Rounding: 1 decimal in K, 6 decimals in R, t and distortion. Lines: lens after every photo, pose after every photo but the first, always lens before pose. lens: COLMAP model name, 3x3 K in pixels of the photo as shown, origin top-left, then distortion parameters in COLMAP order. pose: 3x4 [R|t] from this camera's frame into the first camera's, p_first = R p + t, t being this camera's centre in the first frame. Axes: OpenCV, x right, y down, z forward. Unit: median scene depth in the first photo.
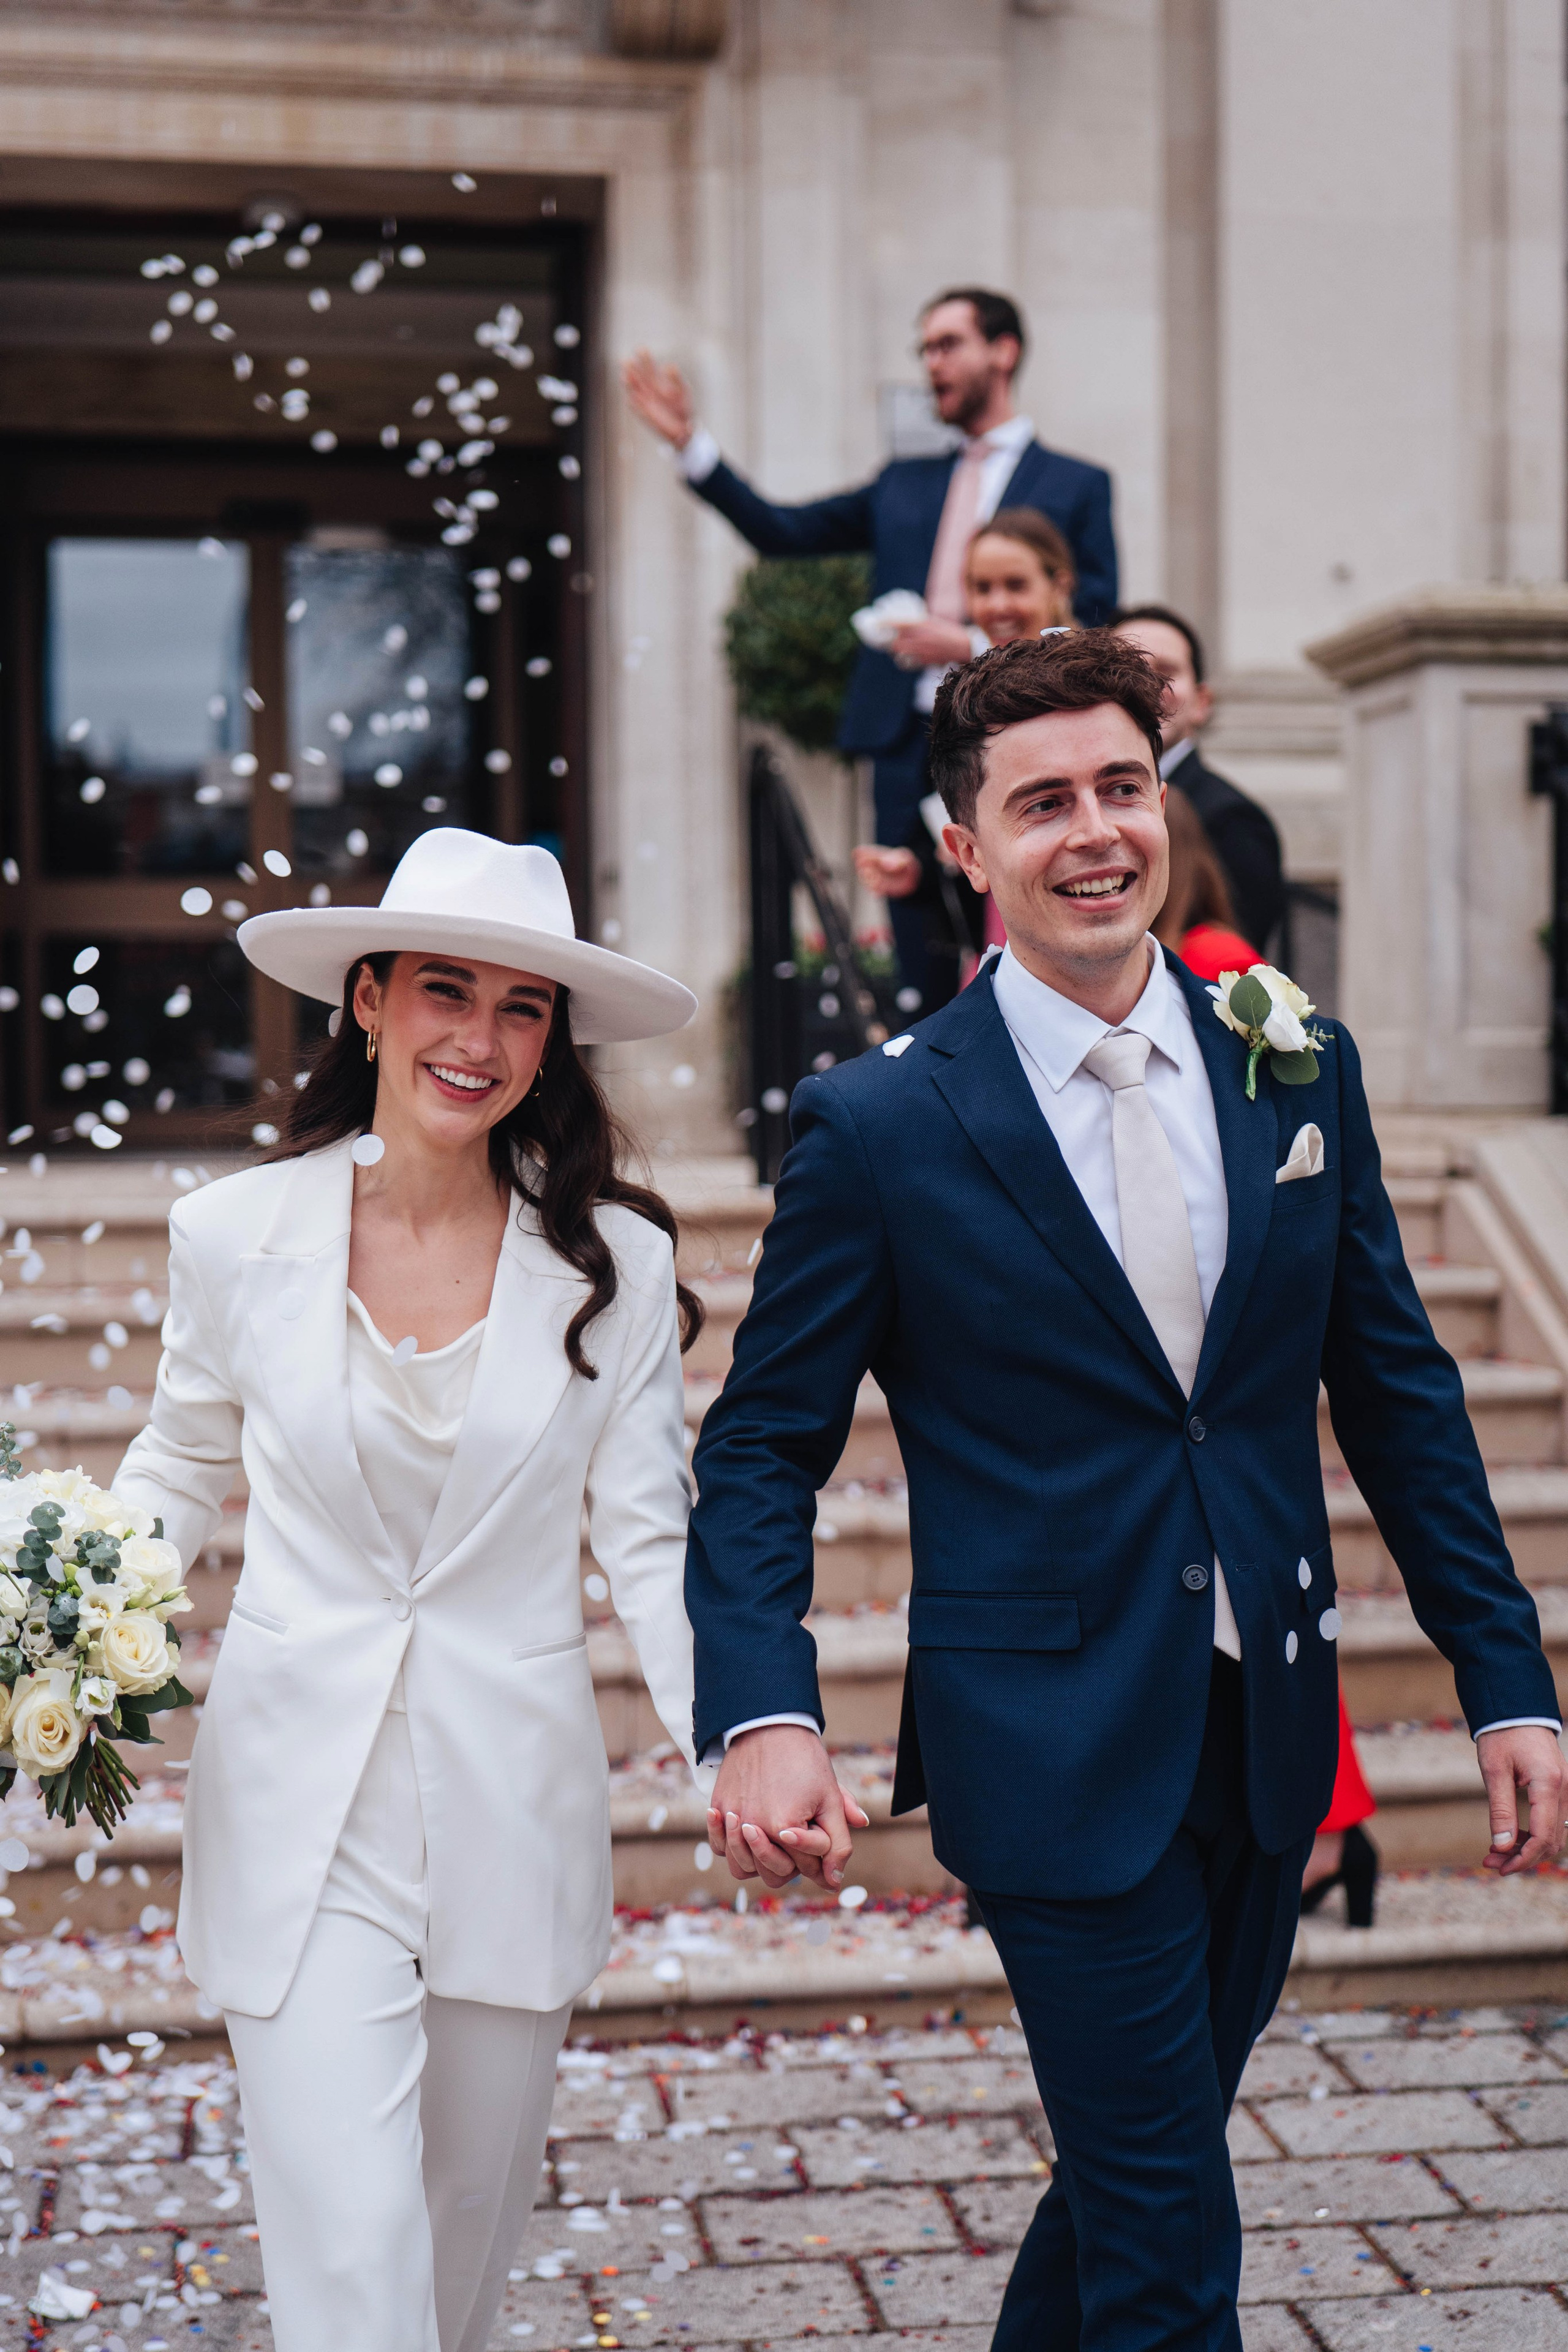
lens RADIAL K [[3368.8, 0, 794.0], [0, 3368.8, 1177.2], [0, 0, 1]] dist [-0.013501, 0.103767]
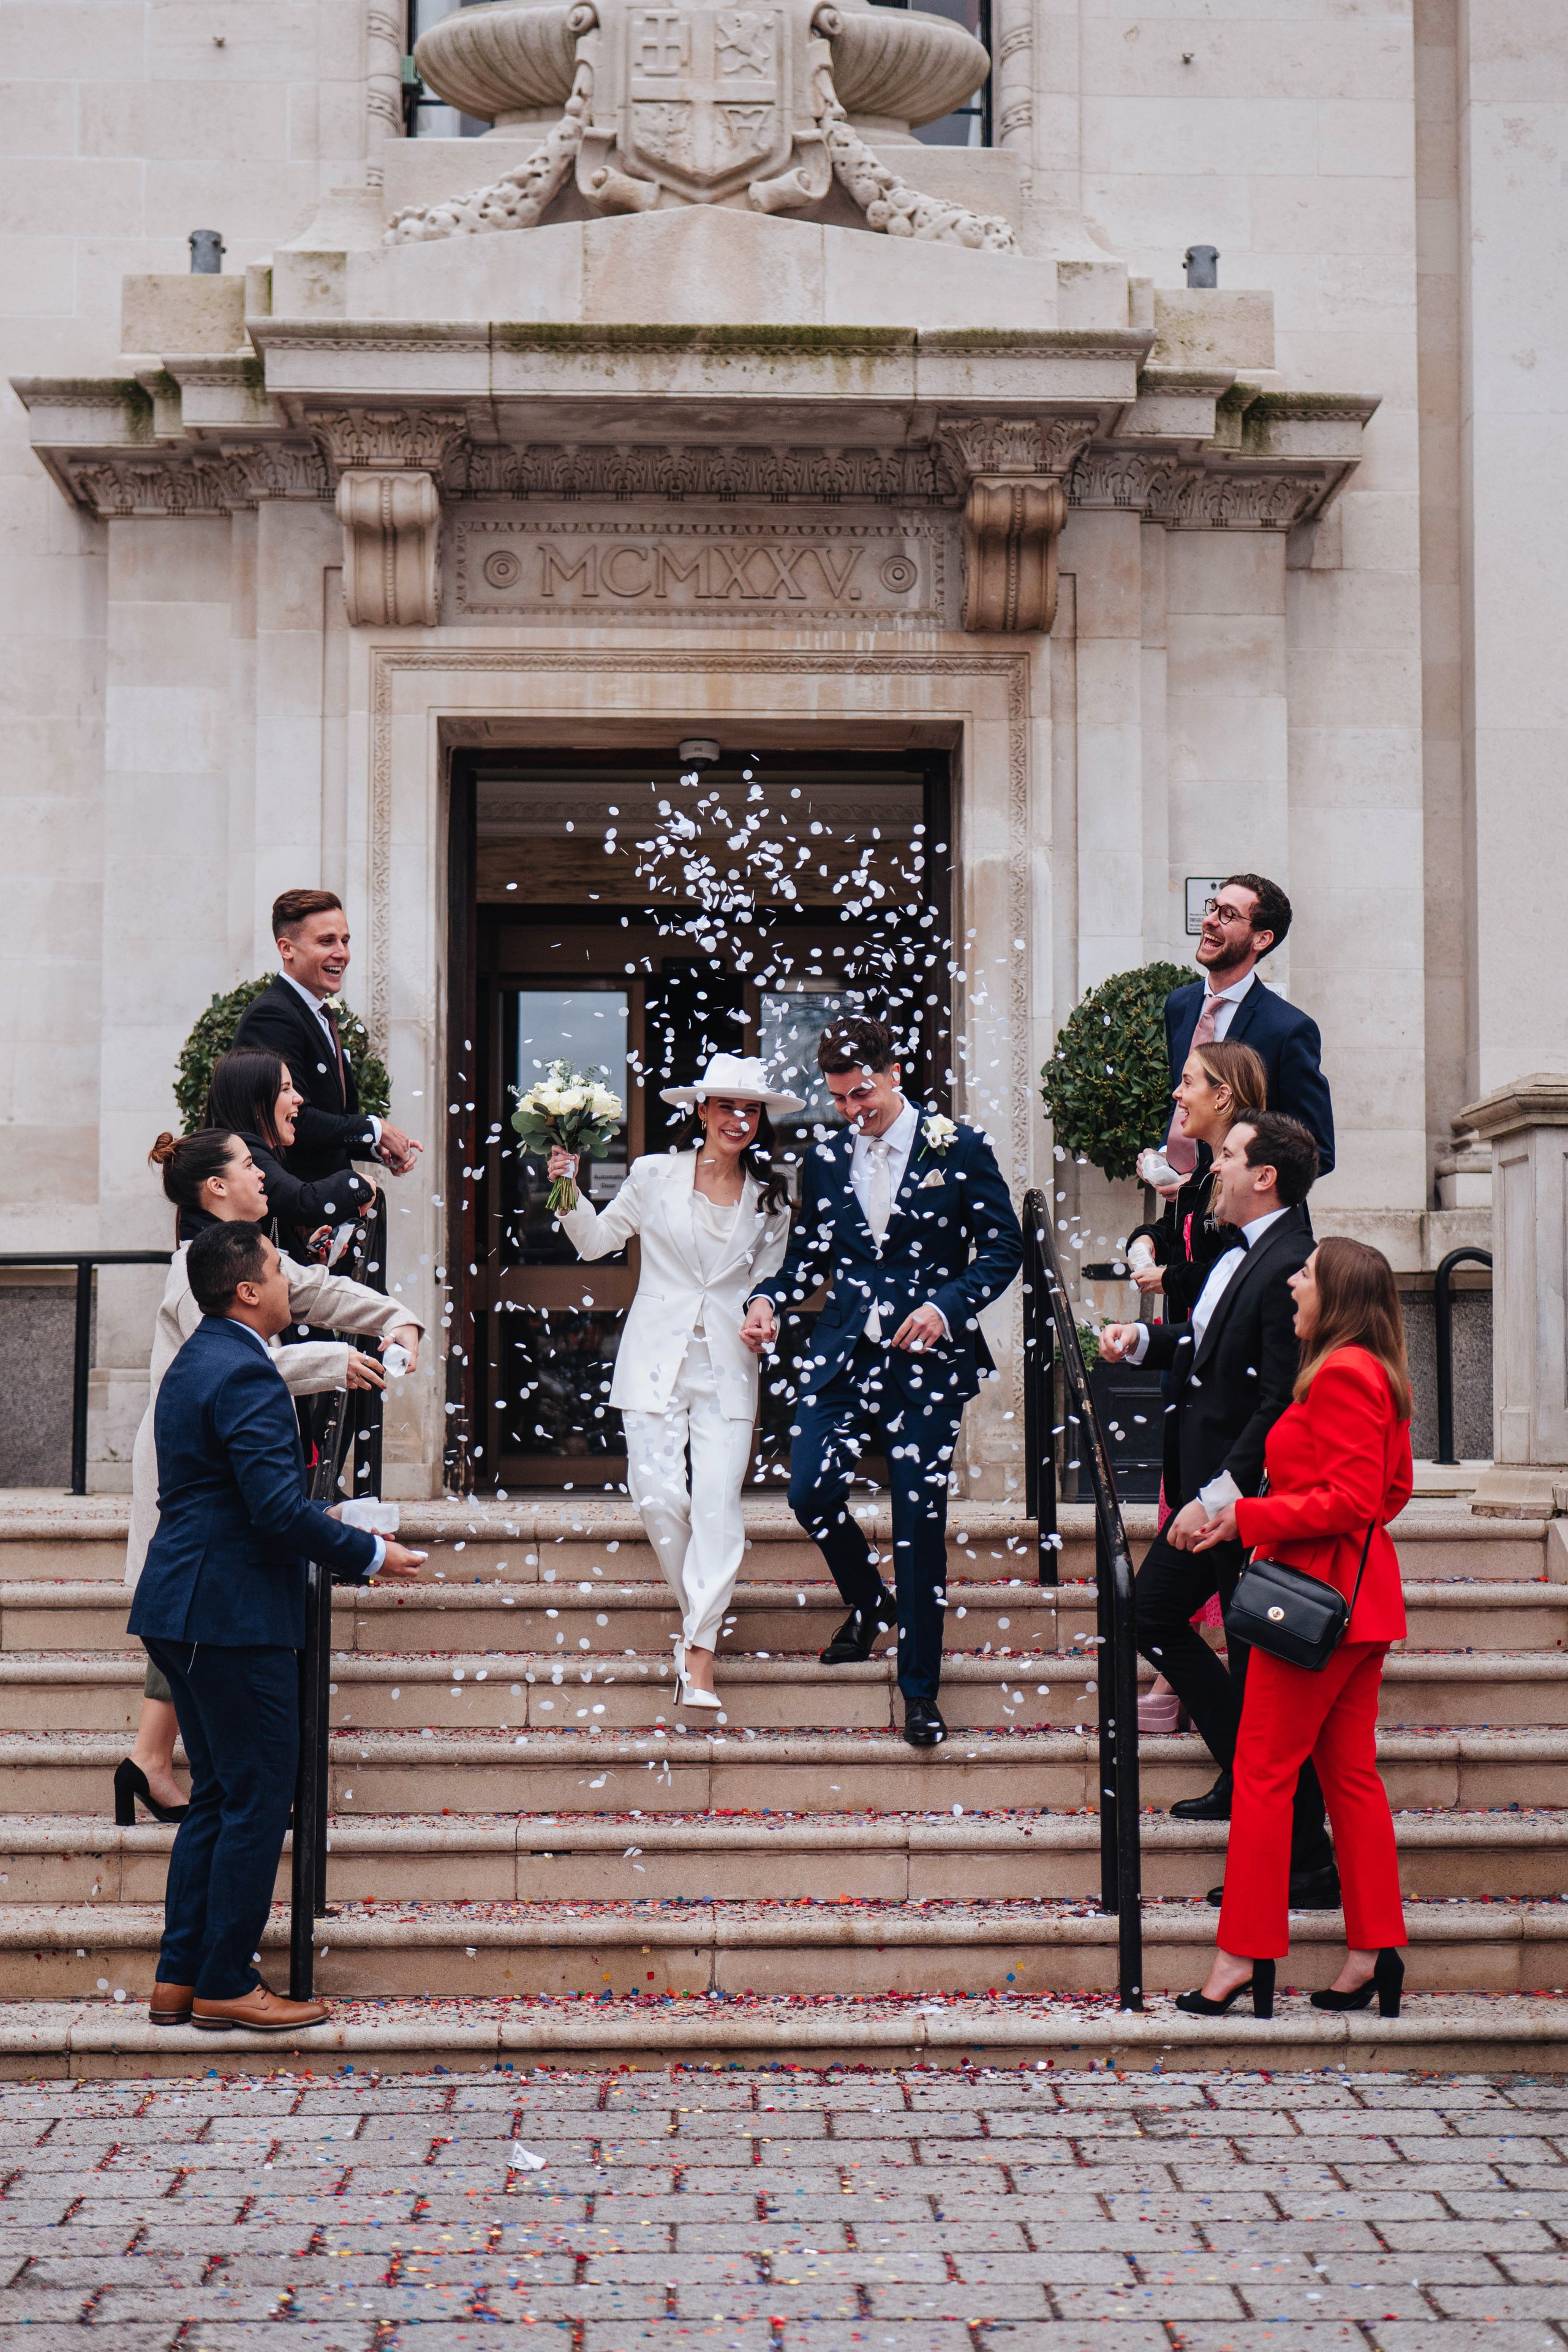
lens RADIAL K [[3368.8, 0, 794.0], [0, 3368.8, 1177.2], [0, 0, 1]] dist [-0.013501, 0.103767]
pose [[0.991690, 0.000731, -0.128652, 0.066987], [-0.014352, 0.994370, -0.104984, 0.010945], [0.127851, 0.105958, 0.986117, -0.354641]]
